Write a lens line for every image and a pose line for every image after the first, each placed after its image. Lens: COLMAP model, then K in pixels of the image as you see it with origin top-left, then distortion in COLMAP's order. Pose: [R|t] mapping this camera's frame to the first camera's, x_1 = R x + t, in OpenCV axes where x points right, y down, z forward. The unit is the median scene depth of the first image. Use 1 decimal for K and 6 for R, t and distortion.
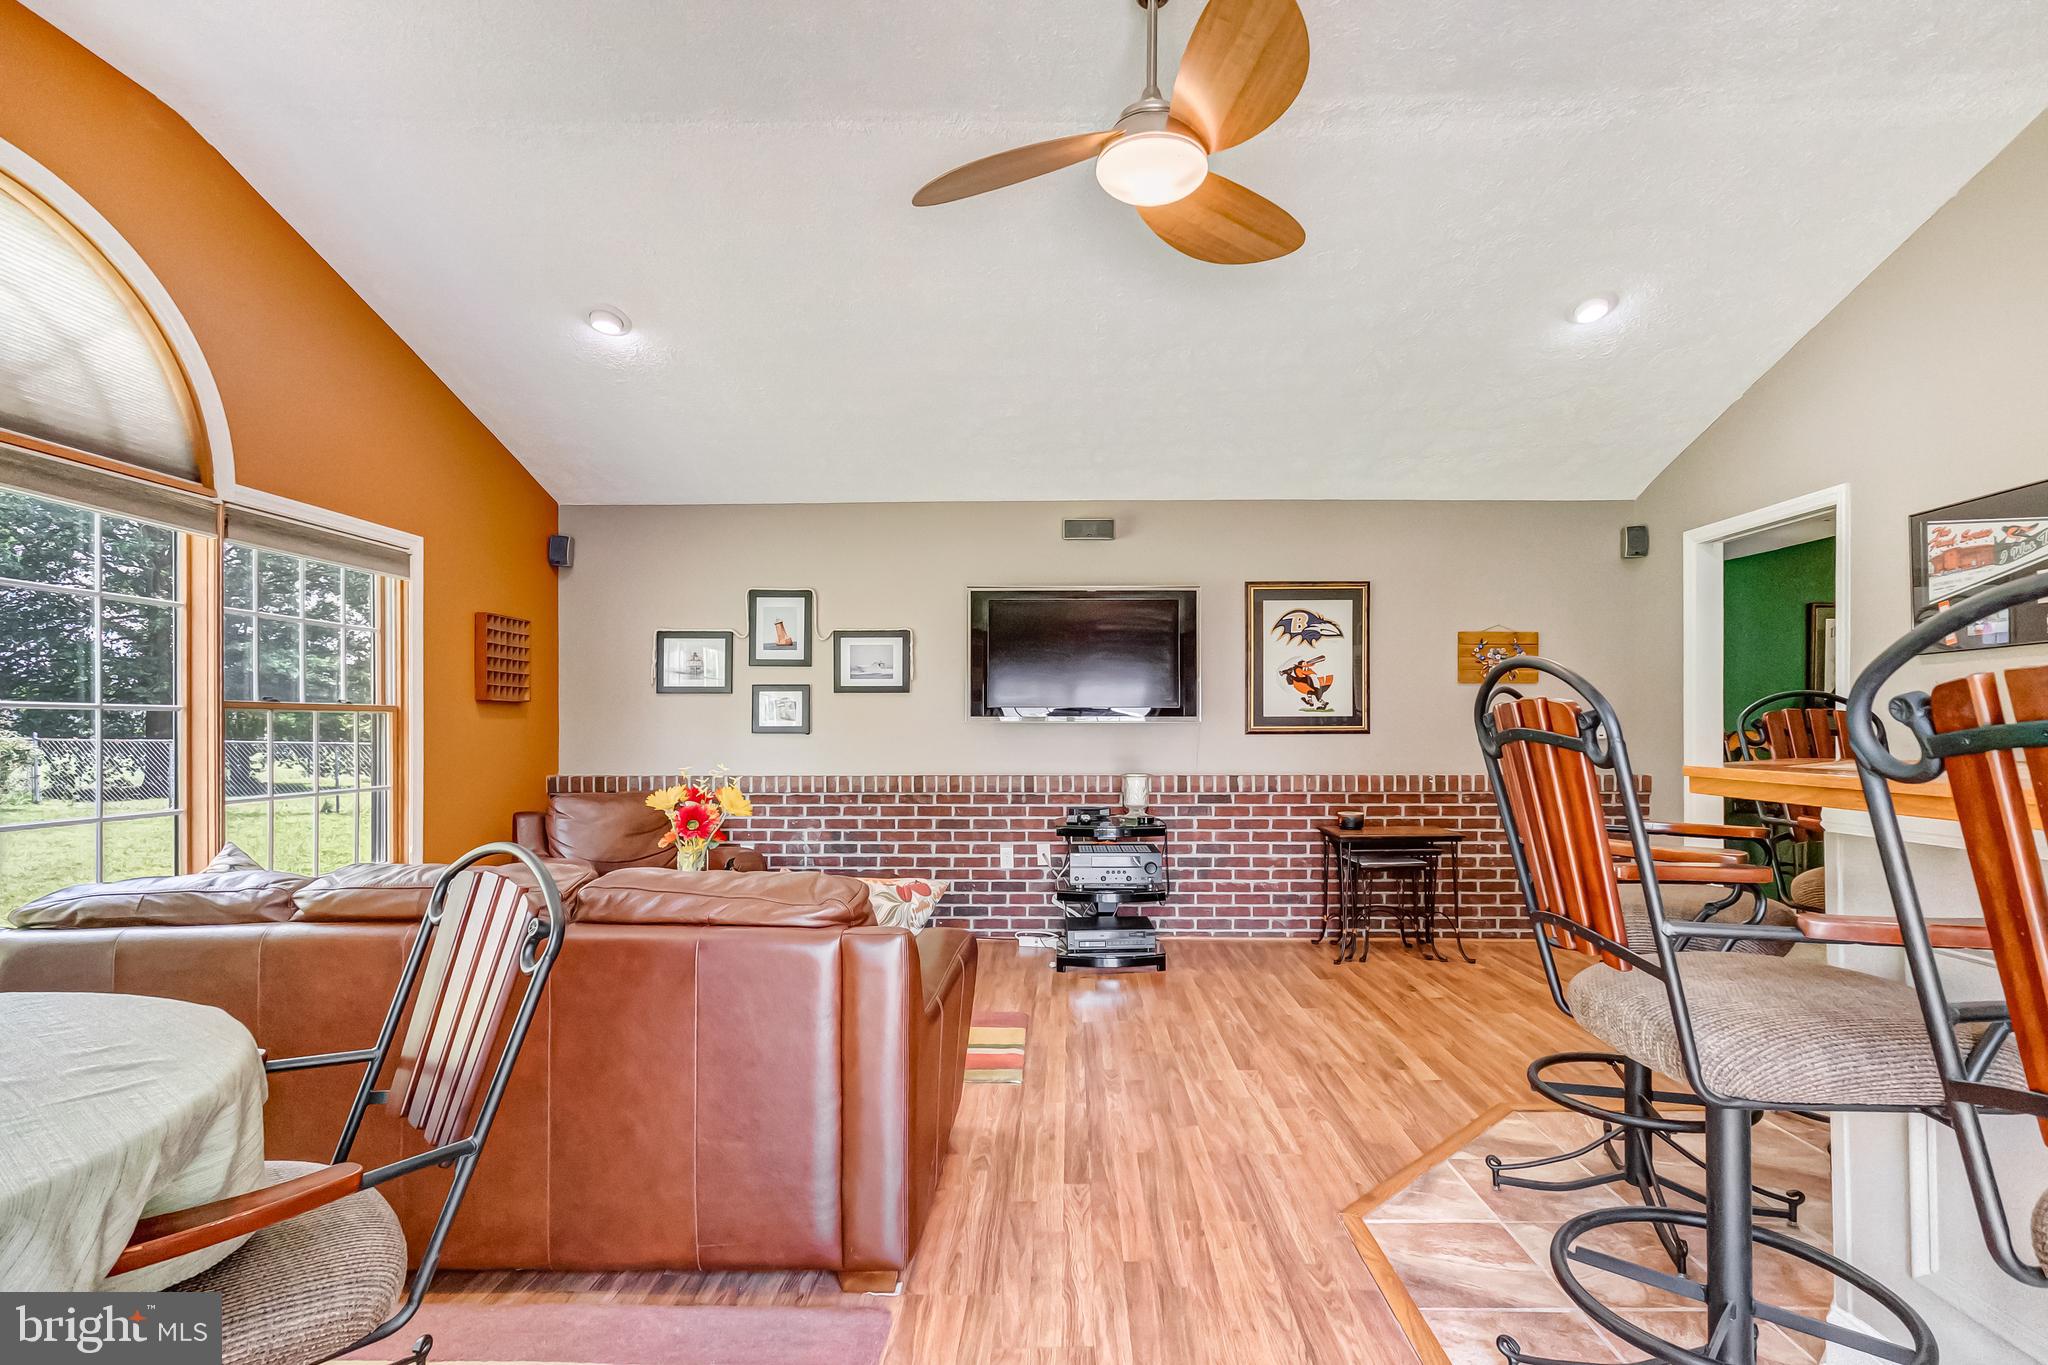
lens RADIAL K [[968.2, 0, 1050.3], [0, 968.2, 716.1], [0, 0, 1]] dist [-0.006489, 0.000822]
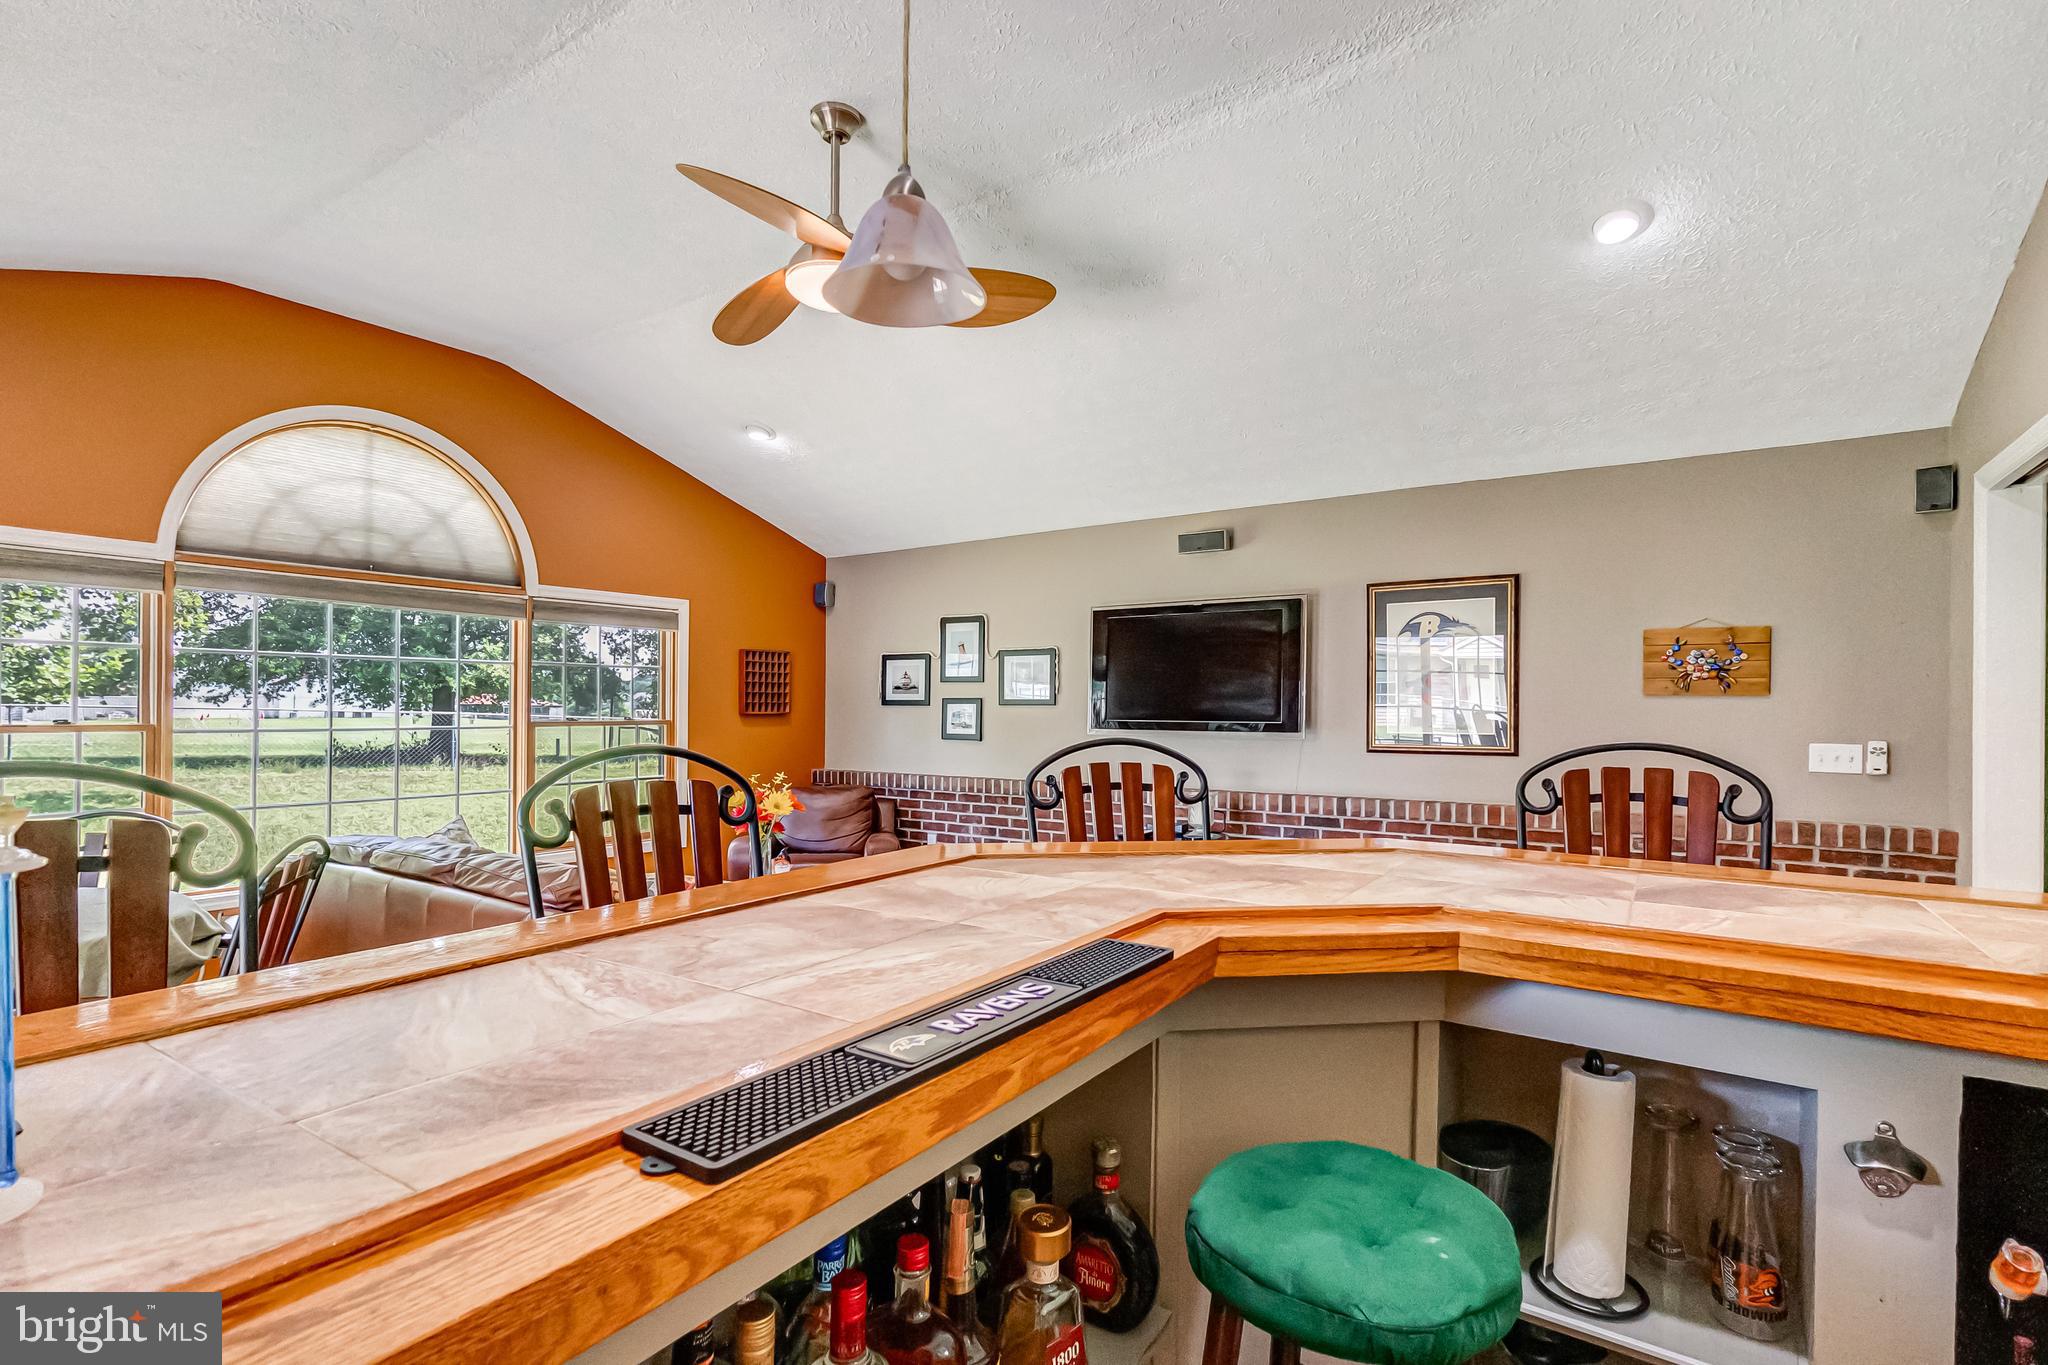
lens RADIAL K [[968.2, 0, 1042.2], [0, 968.2, 700.5], [0, 0, 1]] dist [-0.006489, 0.000822]
pose [[0.838355, -0.000849, -0.545124, 0.448413], [0.003154, 0.999990, 0.003295, -0.034166], [0.545116, -0.004482, 0.838349, 0.076932]]
